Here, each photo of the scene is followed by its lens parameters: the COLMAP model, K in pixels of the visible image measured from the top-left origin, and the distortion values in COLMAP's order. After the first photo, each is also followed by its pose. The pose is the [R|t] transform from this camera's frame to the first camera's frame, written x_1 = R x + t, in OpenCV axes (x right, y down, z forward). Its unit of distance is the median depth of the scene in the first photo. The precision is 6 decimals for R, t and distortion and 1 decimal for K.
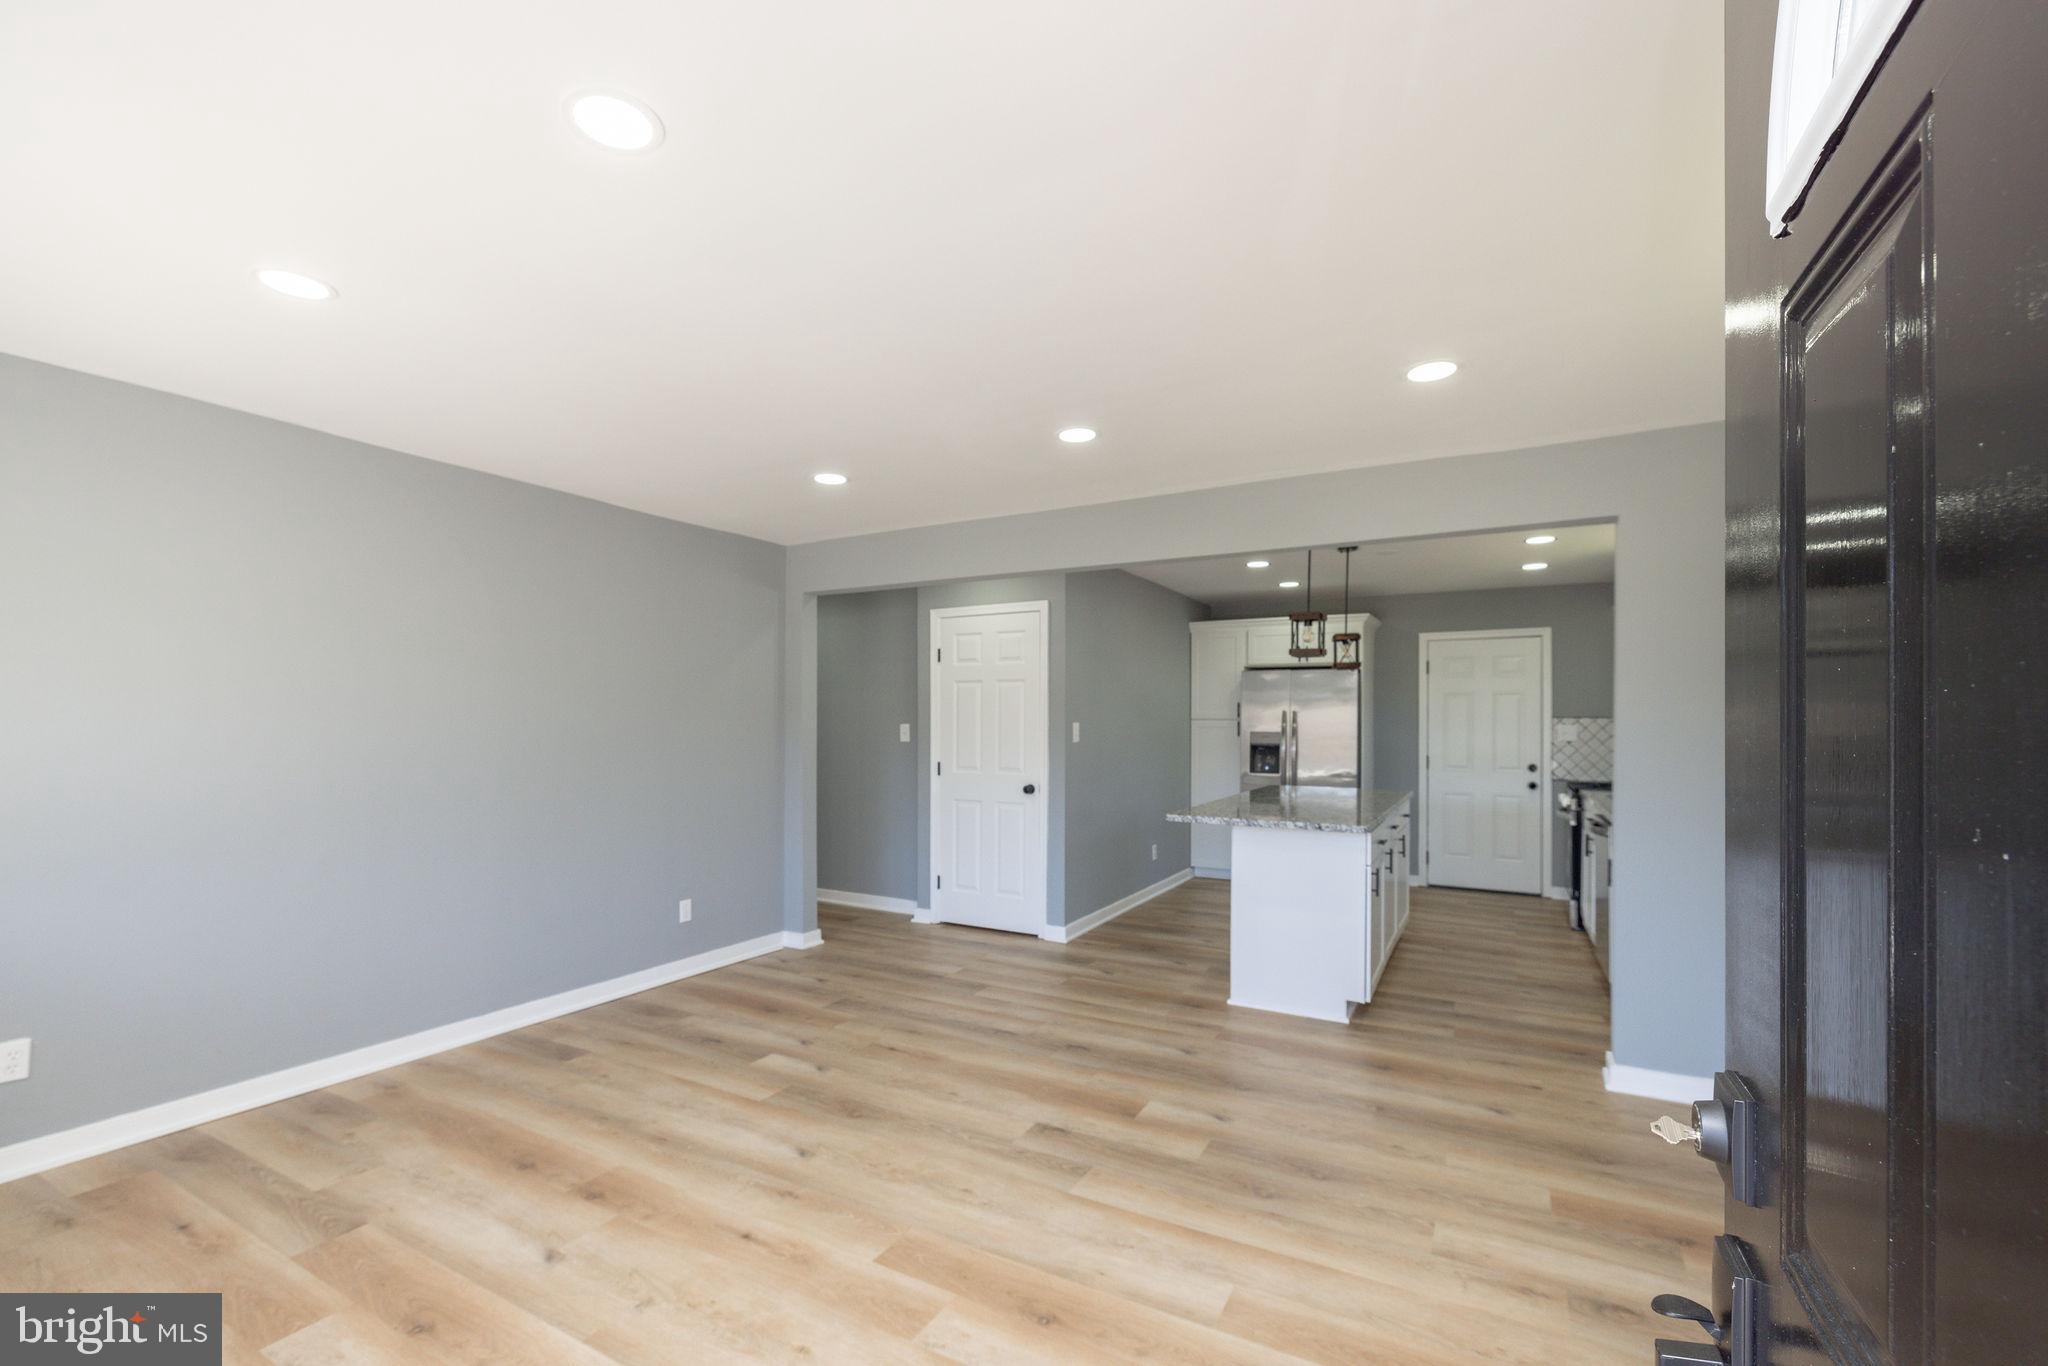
lens RADIAL K [[878.1, 0, 1038.1], [0, 878.1, 713.5], [0, 0, 1]] dist [0.000270, -0.000224]
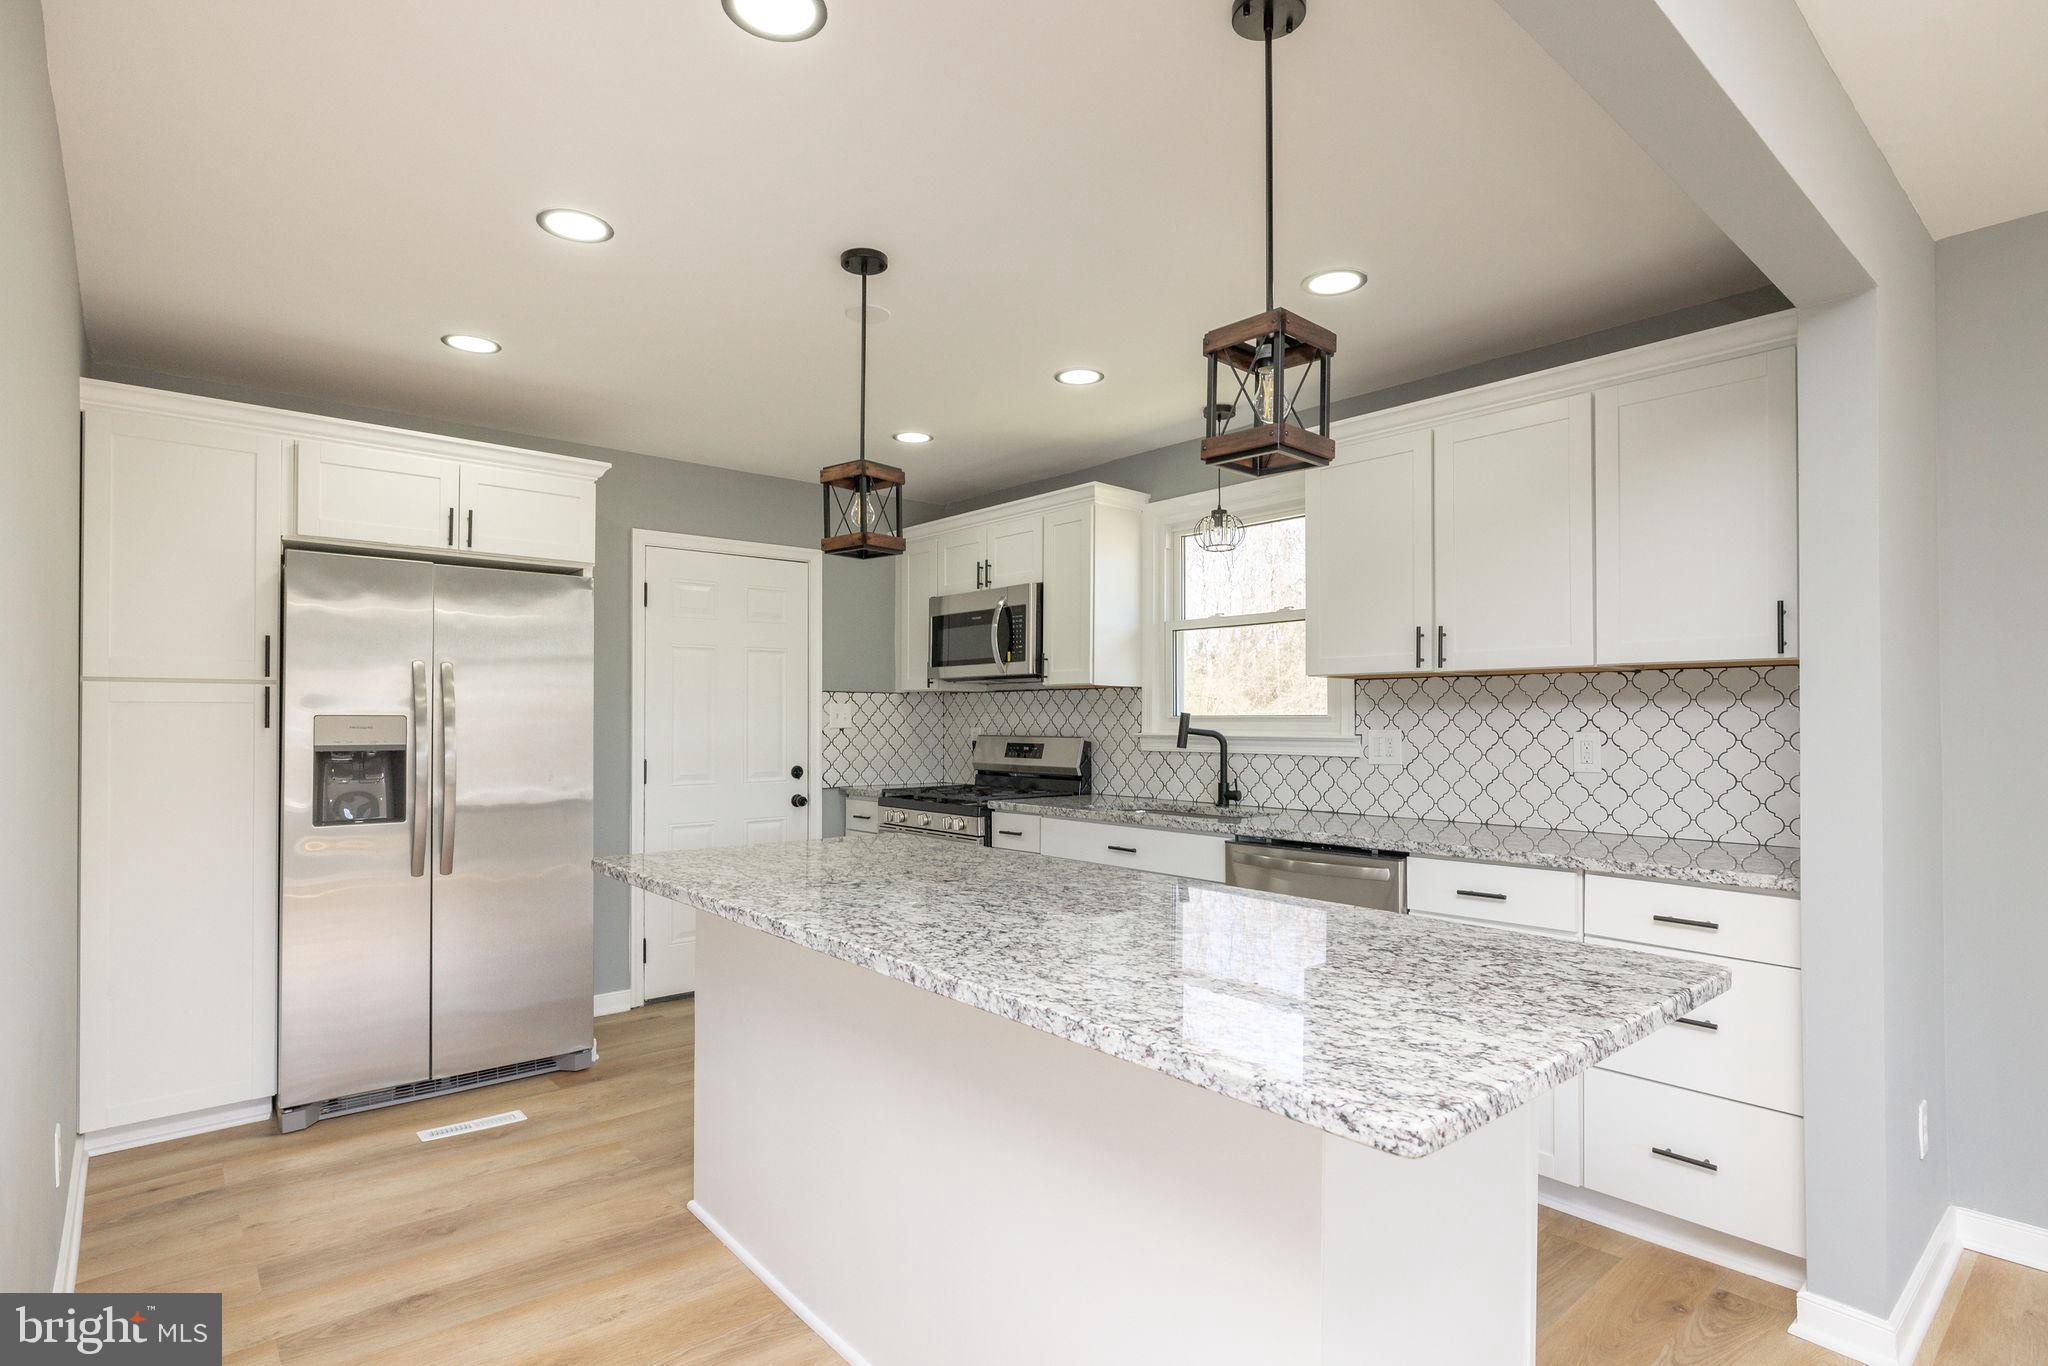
lens RADIAL K [[1019.7, 0, 1038.6], [0, 1019.7, 701.7], [0, 0, 1]] dist [-0.005106, 0.002154]
pose [[0.368135, 0.012143, 0.929693, -0.062221], [-0.008547, 0.999917, -0.009675, 0.024009], [-0.929733, -0.004384, 0.368208, 0.784189]]
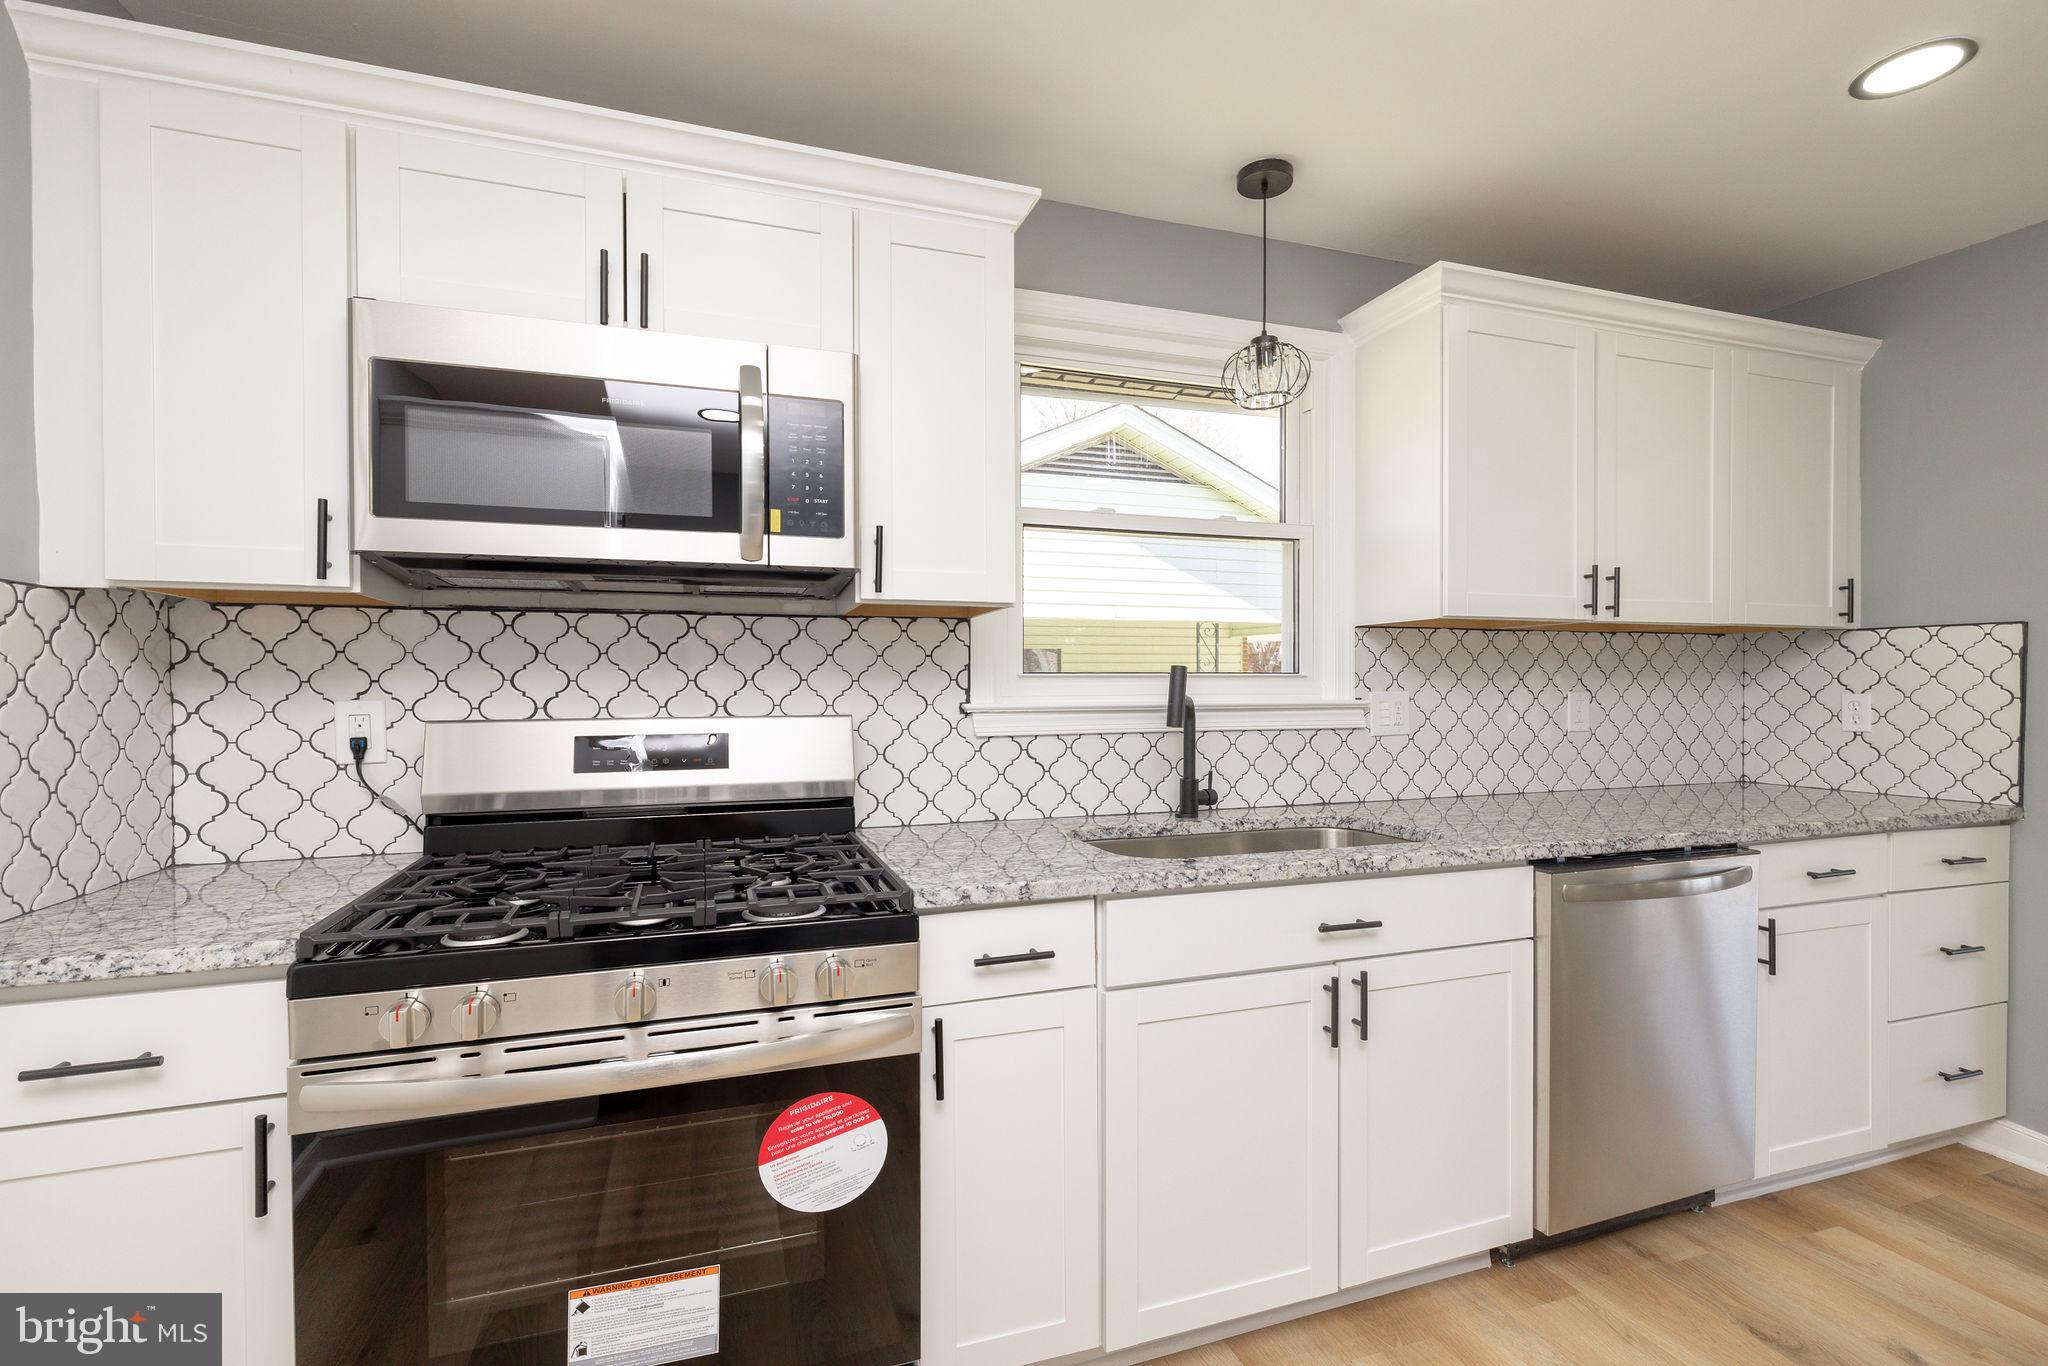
lens RADIAL K [[878.1, 0, 1036.6], [0, 878.1, 688.9], [0, 0, 1]] dist [0.000270, -0.000224]
pose [[-0.715546, -0.006690, 0.698534, 0.475721], [-0.007981, 0.999967, 0.001402, 0.033803], [-0.698520, -0.004572, -0.715576, 1.294761]]
